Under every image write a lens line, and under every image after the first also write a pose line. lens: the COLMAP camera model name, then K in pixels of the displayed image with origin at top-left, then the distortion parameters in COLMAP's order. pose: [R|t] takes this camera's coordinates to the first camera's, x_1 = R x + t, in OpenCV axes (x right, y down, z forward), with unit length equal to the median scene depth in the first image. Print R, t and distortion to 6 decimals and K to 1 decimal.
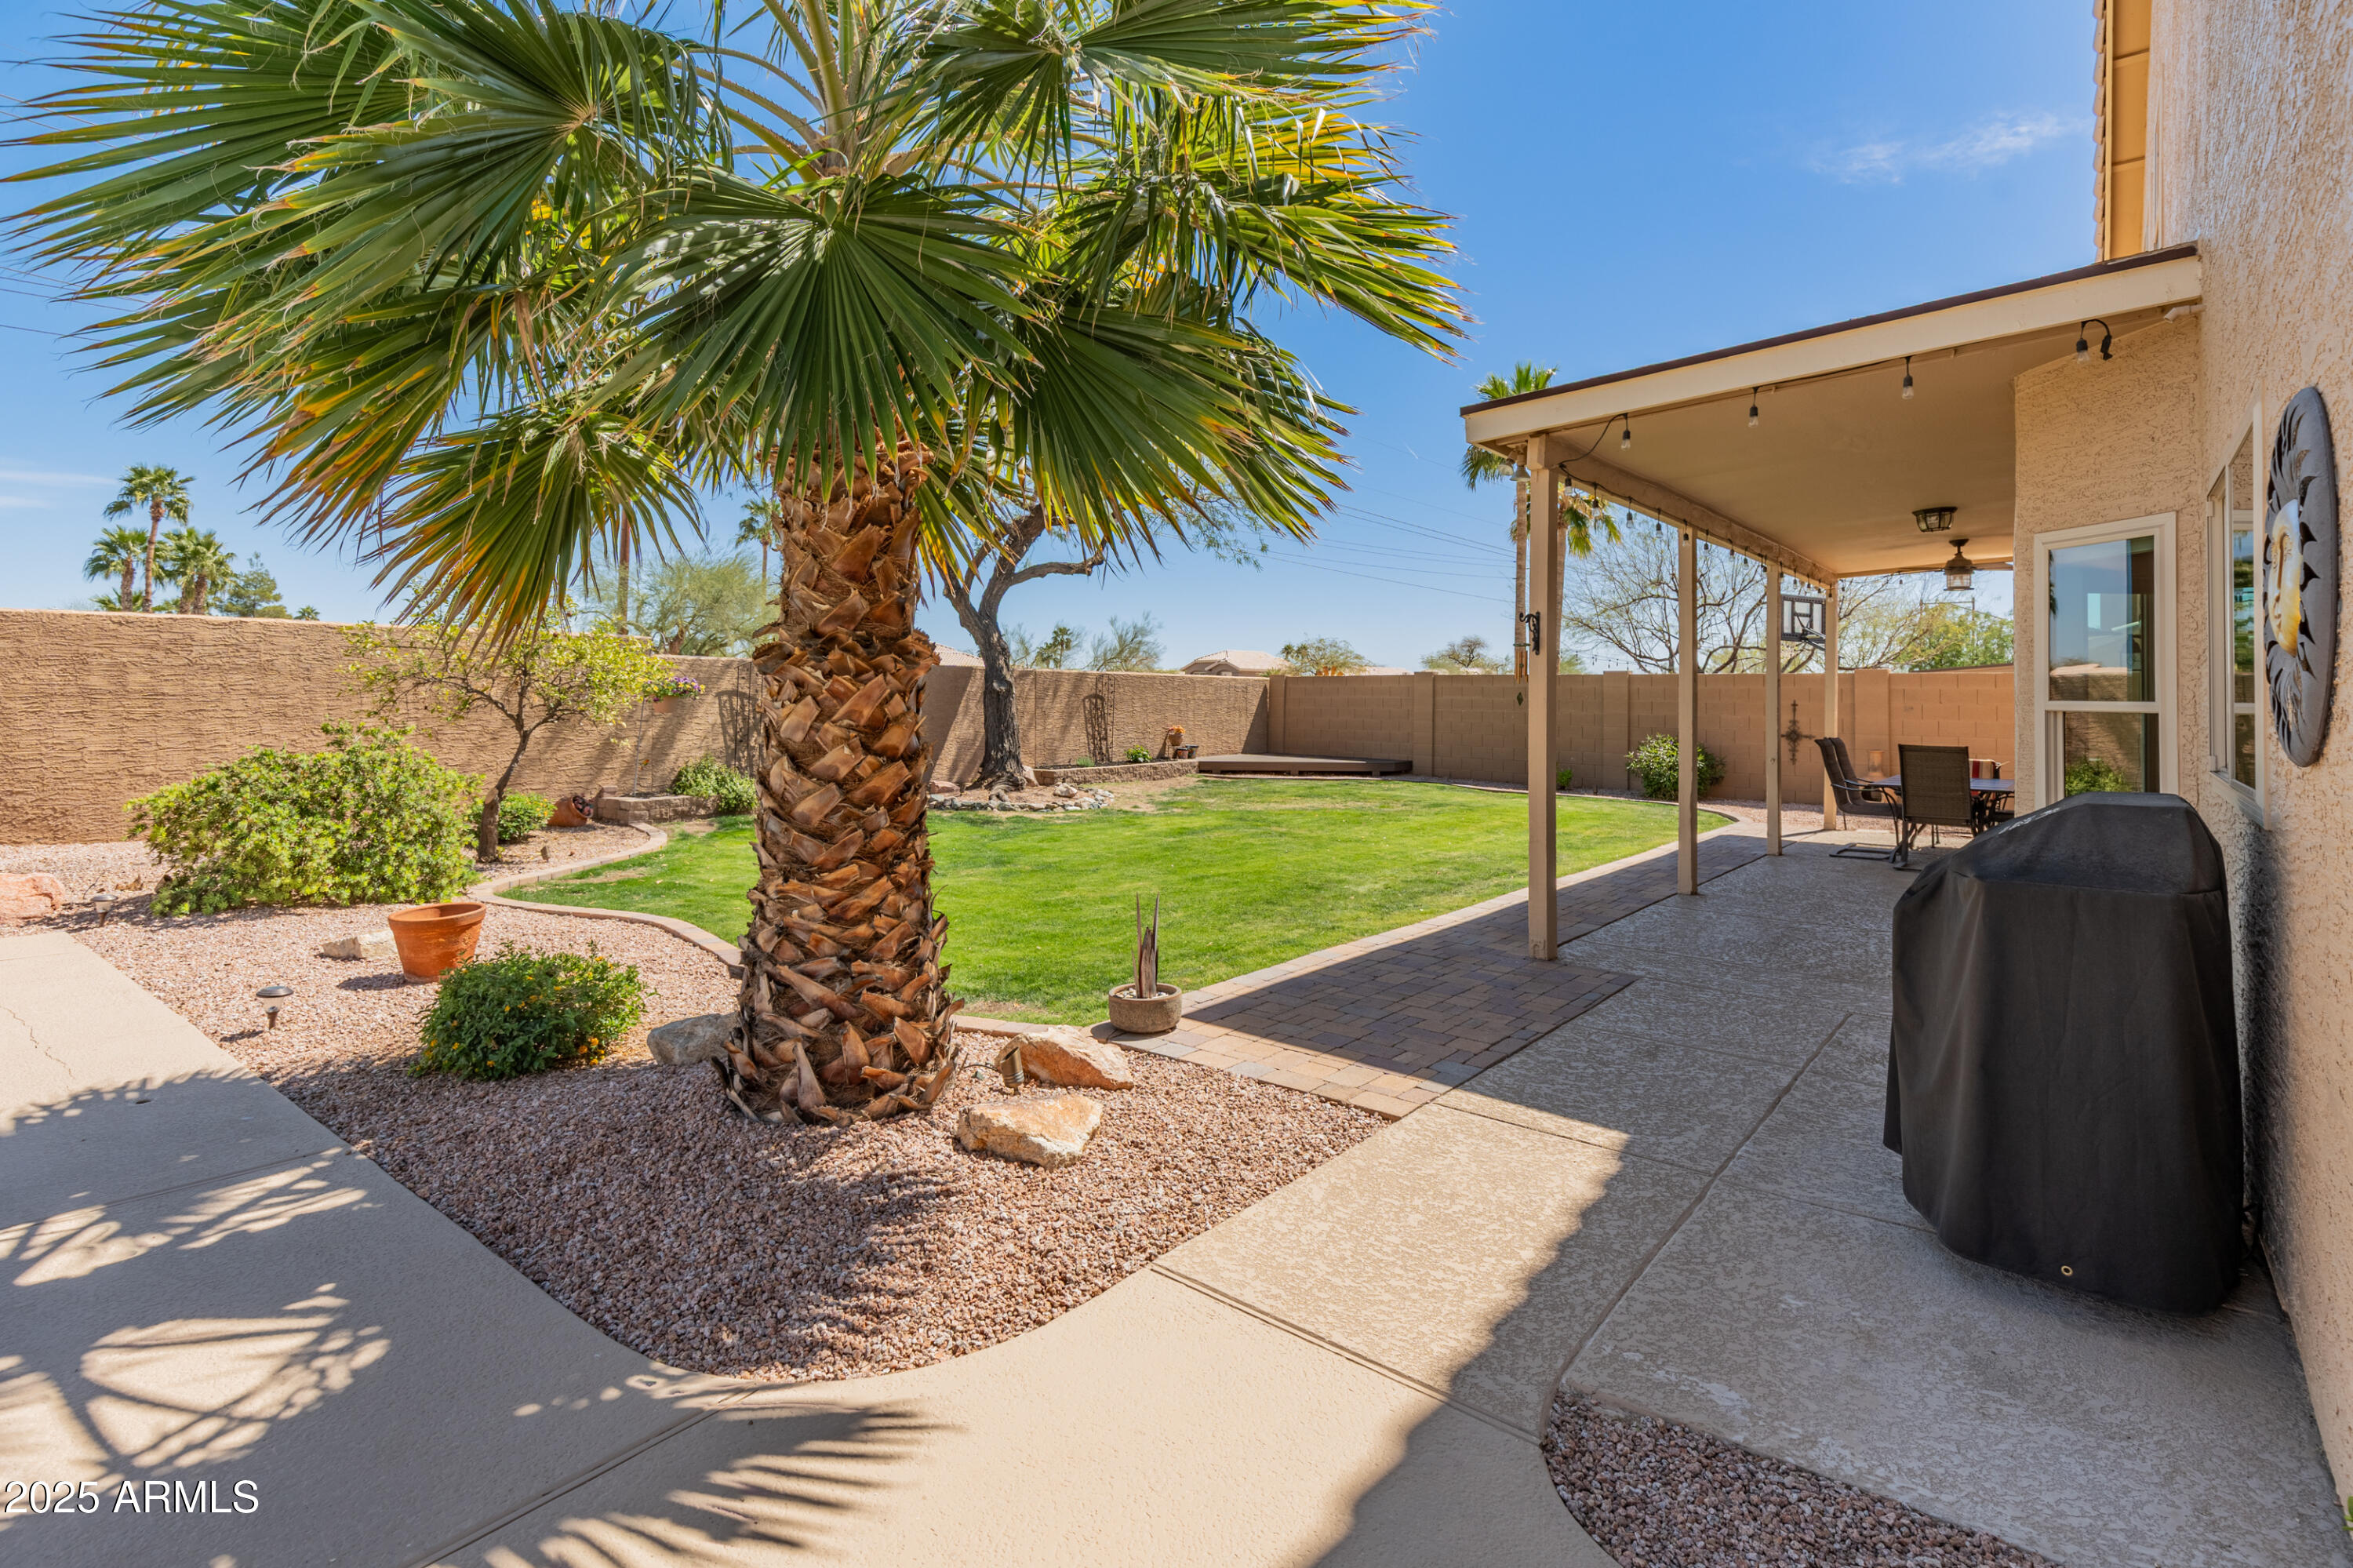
lens RADIAL K [[1124.7, 0, 1176.9], [0, 1124.7, 653.9], [0, 0, 1]] dist [-0.003293, -0.000269]
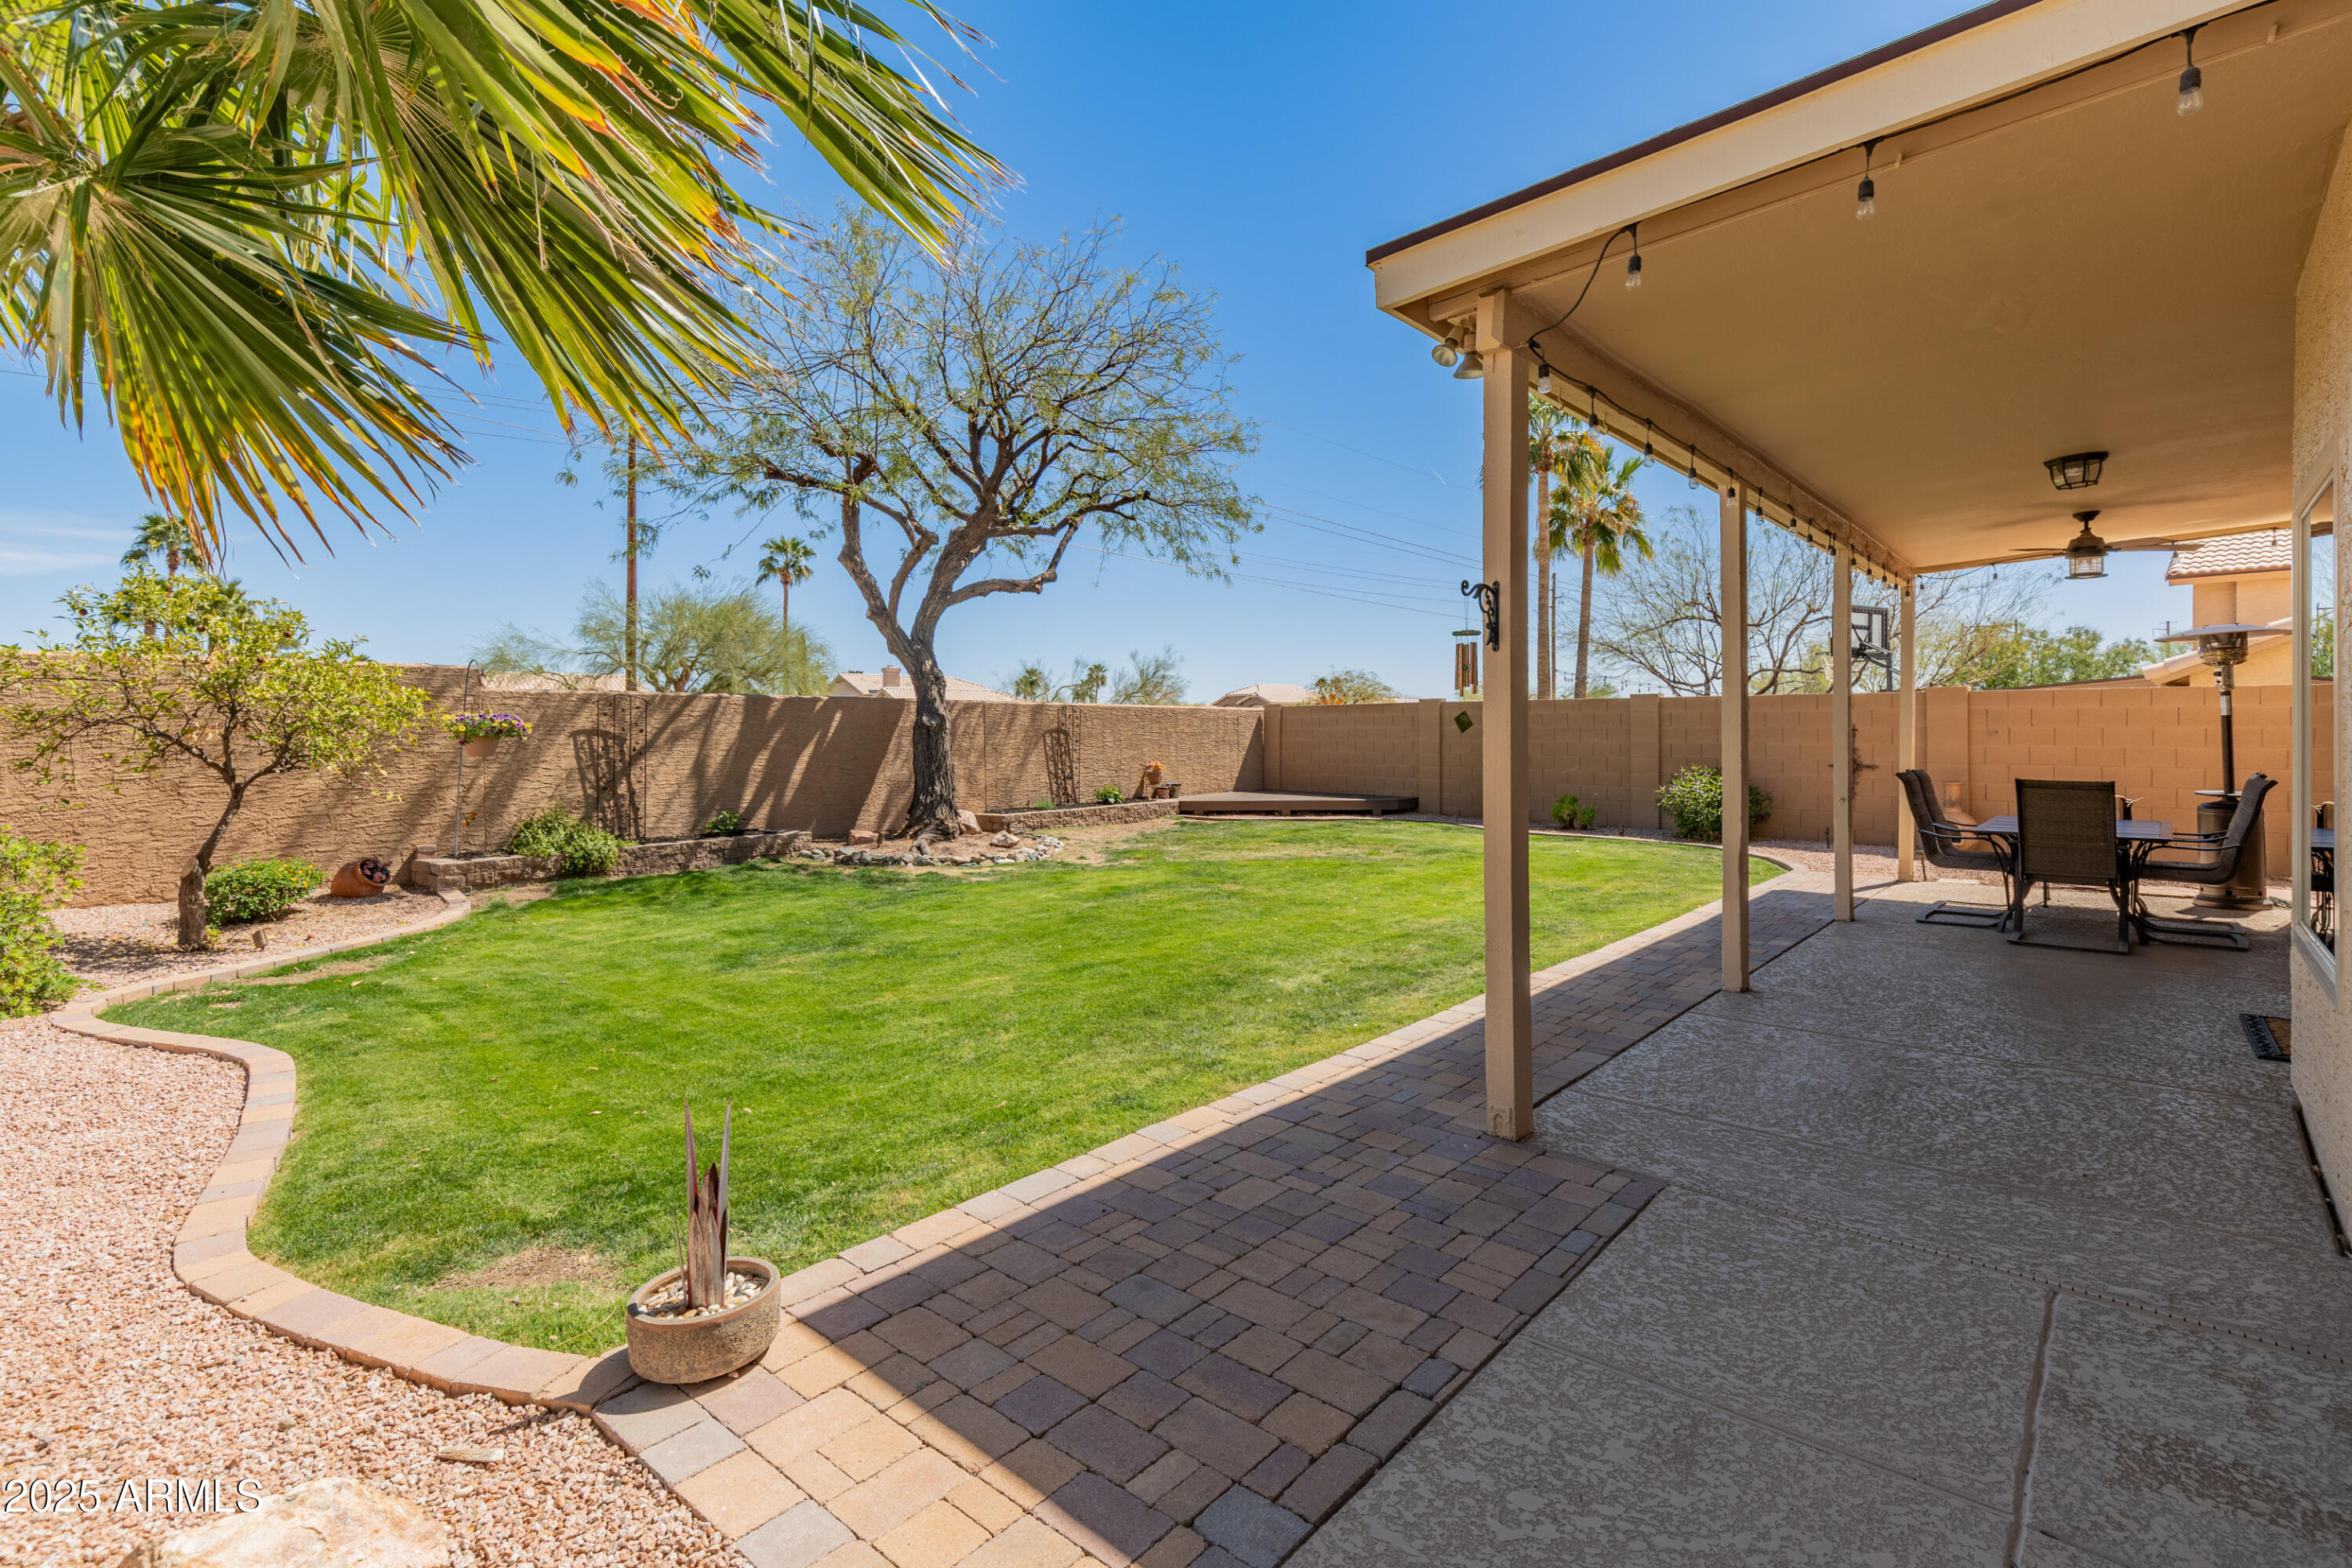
lens RADIAL K [[1102.7, 0, 1188.2], [0, 1102.7, 709.3], [0, 0, 1]] dist [0.002210, 0.000054]
pose [[0.999583, -0.014148, -0.025158, 0.062835], [0.014601, 0.999733, 0.017912, 0.007460], [0.024897, -0.018272, 0.999523, 0.146328]]
